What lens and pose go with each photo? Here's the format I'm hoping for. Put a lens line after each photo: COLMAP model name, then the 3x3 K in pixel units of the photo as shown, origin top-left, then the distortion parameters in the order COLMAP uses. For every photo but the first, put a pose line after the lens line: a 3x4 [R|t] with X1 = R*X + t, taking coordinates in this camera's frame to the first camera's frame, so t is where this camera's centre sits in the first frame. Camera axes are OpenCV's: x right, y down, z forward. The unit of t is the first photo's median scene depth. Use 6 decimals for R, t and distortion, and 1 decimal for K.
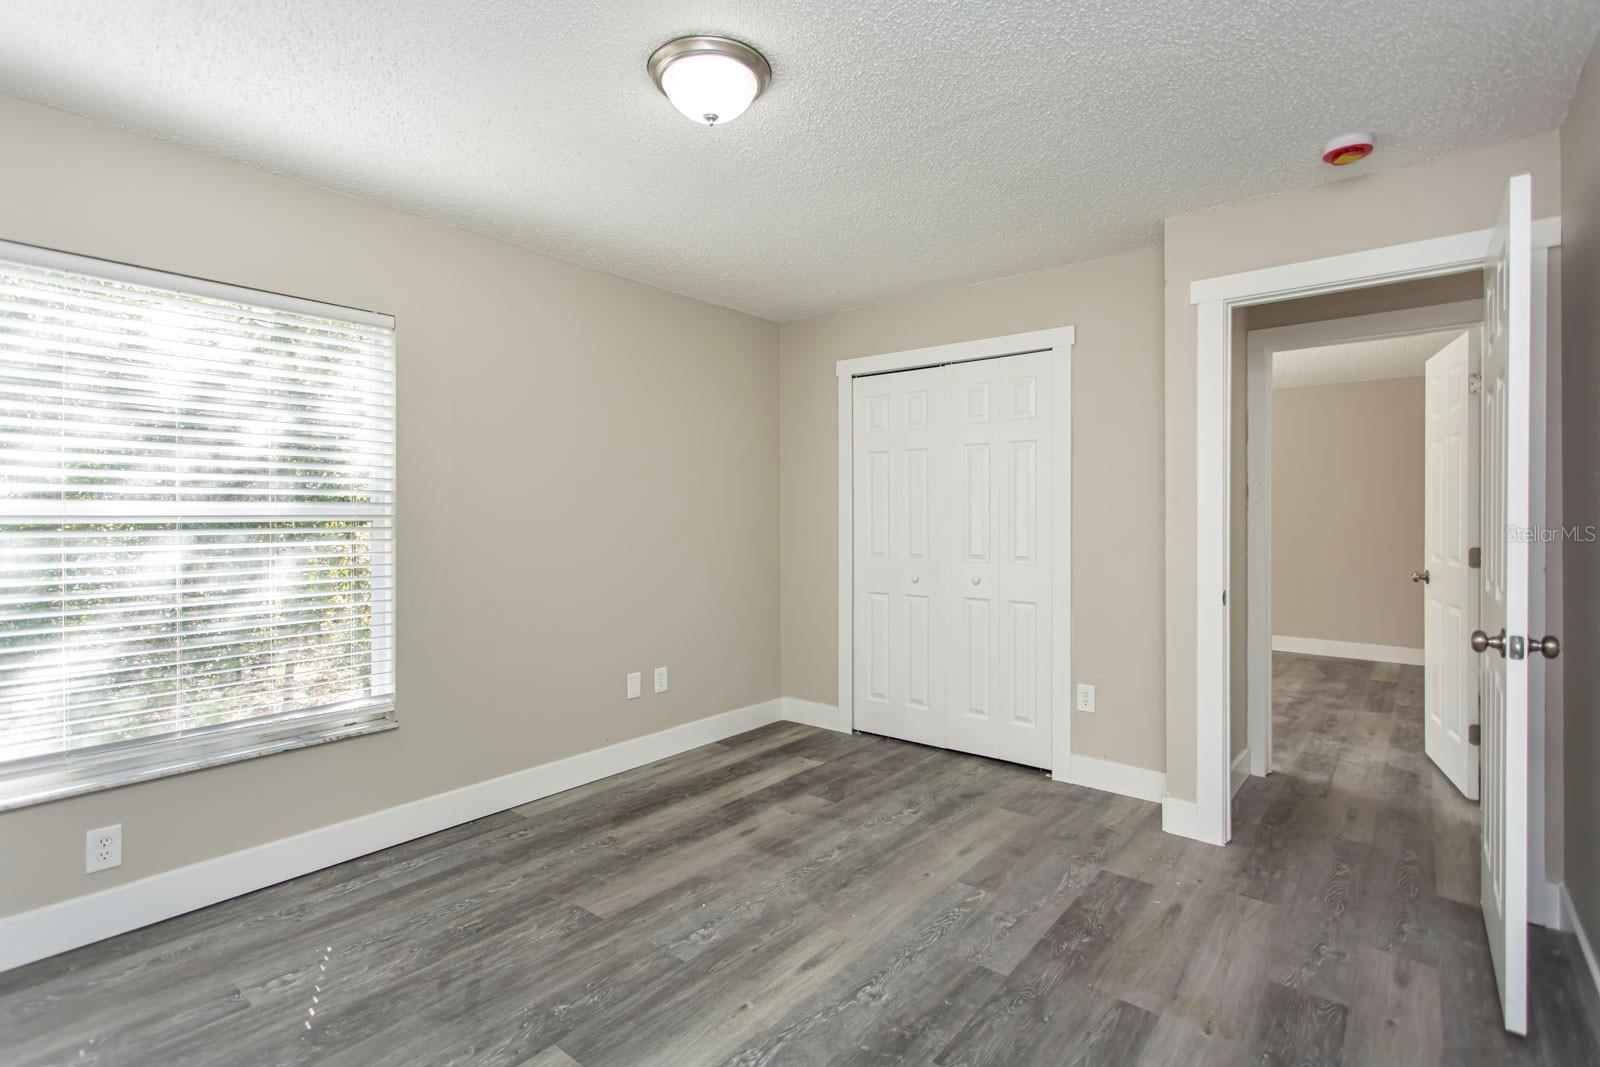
lens RADIAL K [[779.2, 0, 796.1], [0, 779.2, 524.6], [0, 0, 1]] dist [0.002259, 0.000498]
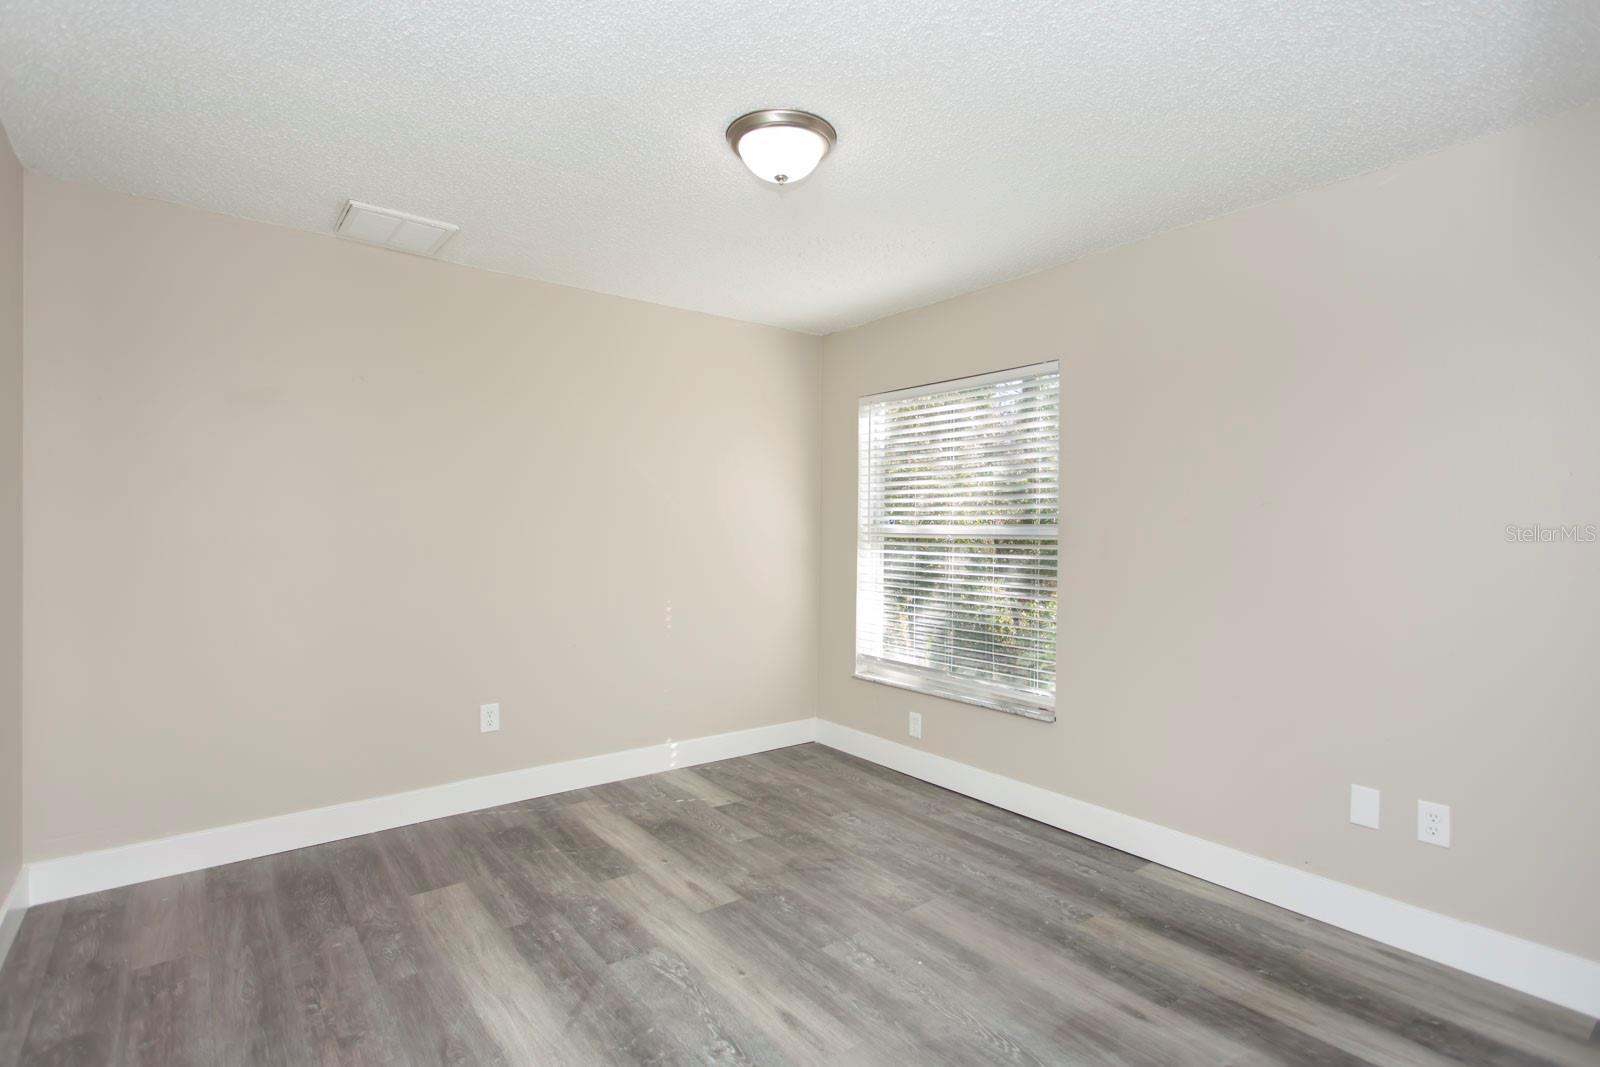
lens RADIAL K [[779.2, 0, 796.1], [0, 779.2, 524.6], [0, 0, 1]] dist [0.002259, 0.000498]
pose [[-0.233359, -0.006191, -0.972371, 0.743282], [-0.021802, 0.999762, -0.001133, -0.020140], [0.972146, 0.020935, -0.233439, 0.974490]]
